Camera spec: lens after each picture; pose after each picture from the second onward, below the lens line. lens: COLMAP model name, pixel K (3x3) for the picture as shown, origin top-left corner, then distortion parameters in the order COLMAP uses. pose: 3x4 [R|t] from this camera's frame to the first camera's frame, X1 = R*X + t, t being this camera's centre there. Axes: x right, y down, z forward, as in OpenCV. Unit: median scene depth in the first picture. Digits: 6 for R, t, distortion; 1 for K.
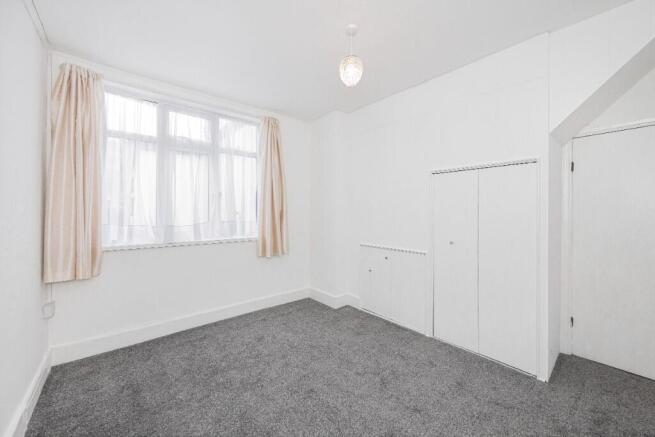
lens RADIAL K [[250.8, 0, 330.5], [0, 250.8, 215.9], [0, 0, 1]] dist [-0.000846, -0.000072]
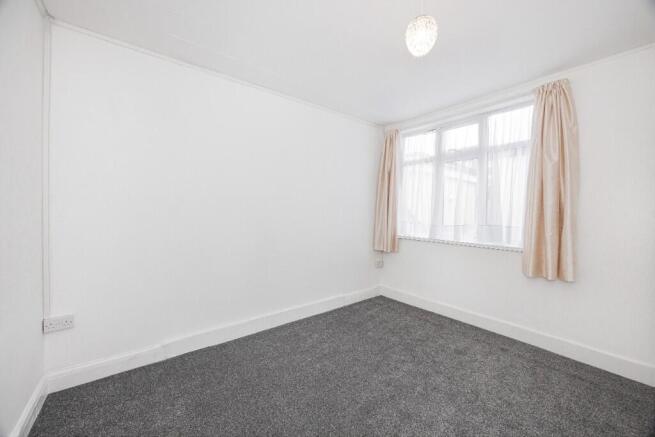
lens RADIAL K [[250.8, 0, 330.5], [0, 250.8, 215.9], [0, 0, 1]] dist [-0.000846, -0.000072]
pose [[-0.018497, 0.016623, -0.999691, 0.574375], [-0.029766, 0.999409, 0.017169, -0.012427], [0.999386, 0.030075, -0.017991, 0.471348]]
